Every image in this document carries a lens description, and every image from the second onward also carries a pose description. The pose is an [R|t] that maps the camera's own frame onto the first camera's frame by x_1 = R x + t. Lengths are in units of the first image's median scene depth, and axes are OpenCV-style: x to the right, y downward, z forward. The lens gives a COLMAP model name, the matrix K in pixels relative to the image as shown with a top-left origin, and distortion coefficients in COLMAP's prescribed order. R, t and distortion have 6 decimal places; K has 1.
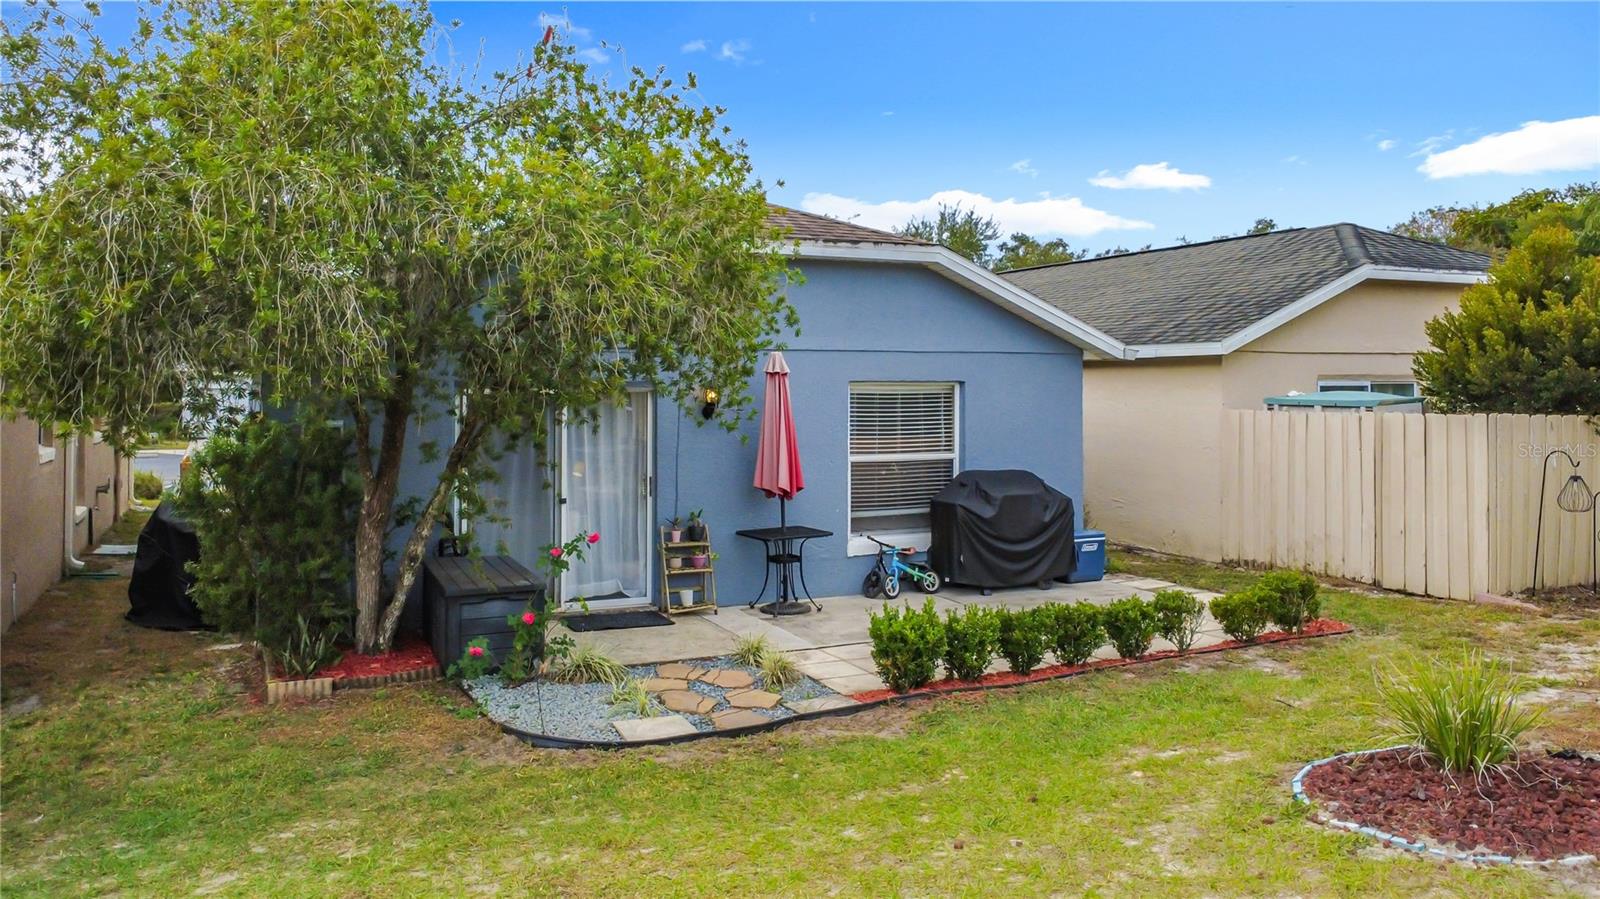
lens RADIAL K [[1202.7, 0, 798.6], [0, 1202.7, 421.6], [0, 0, 1]] dist [0.004785, 0.003942]
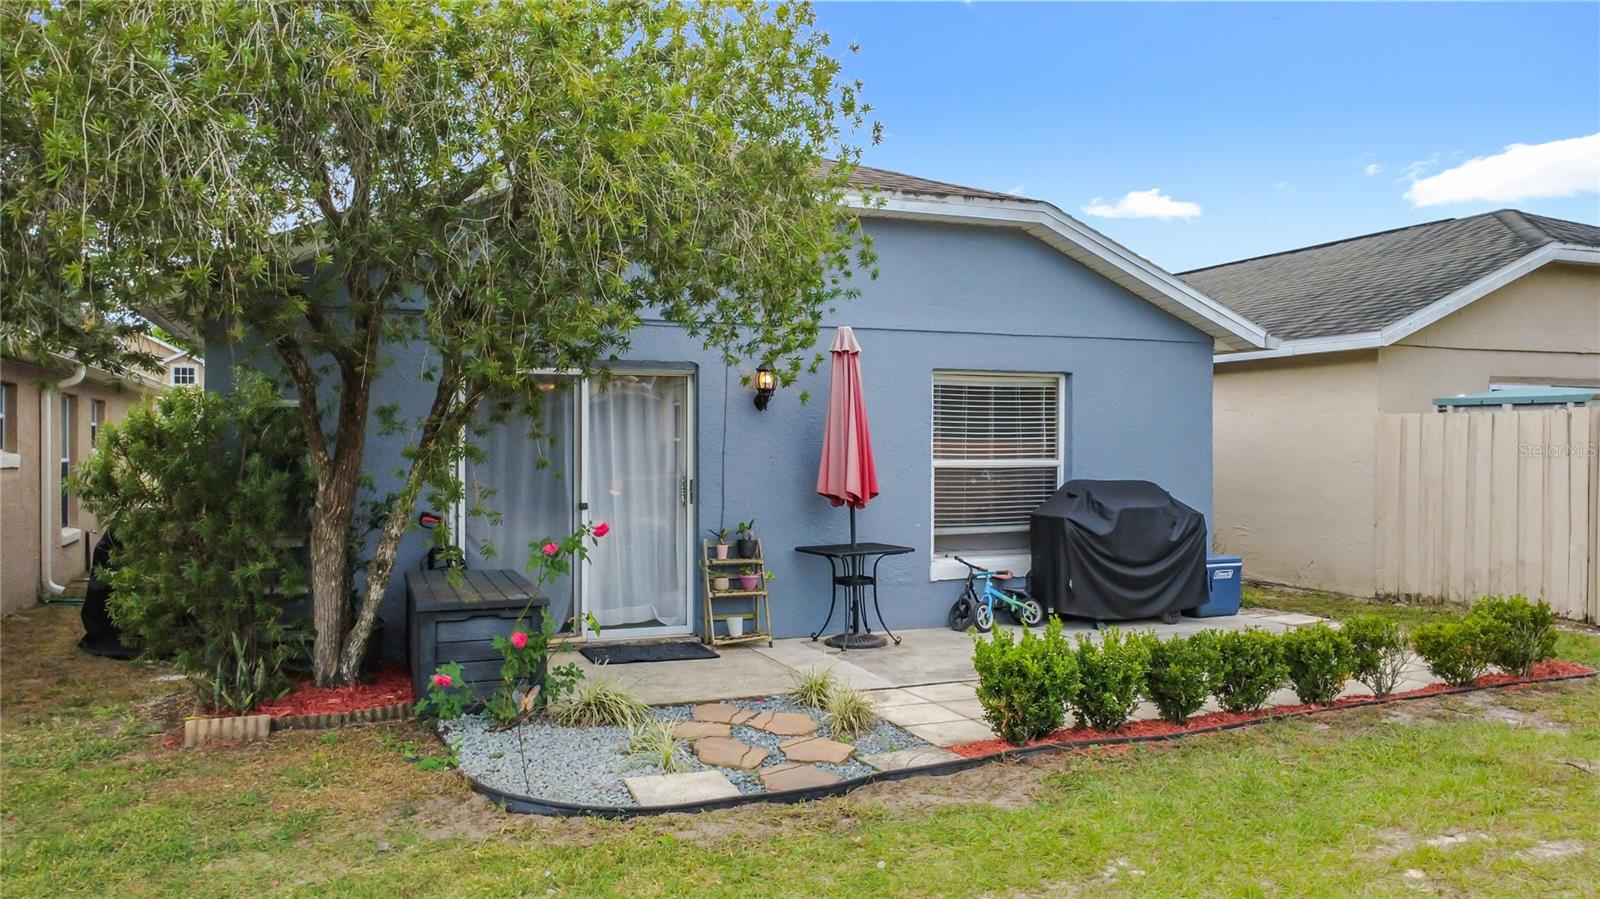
lens RADIAL K [[1181.8, 0, 777.8], [0, 1181.8, 512.0], [0, 0, 1]] dist [0.005355, -0.003946]
pose [[0.997623, 0.000868, -0.068904, -0.010607], [0.000943, 0.999655, 0.026246, 0.057929], [0.068903, -0.026248, 0.997278, 0.247174]]
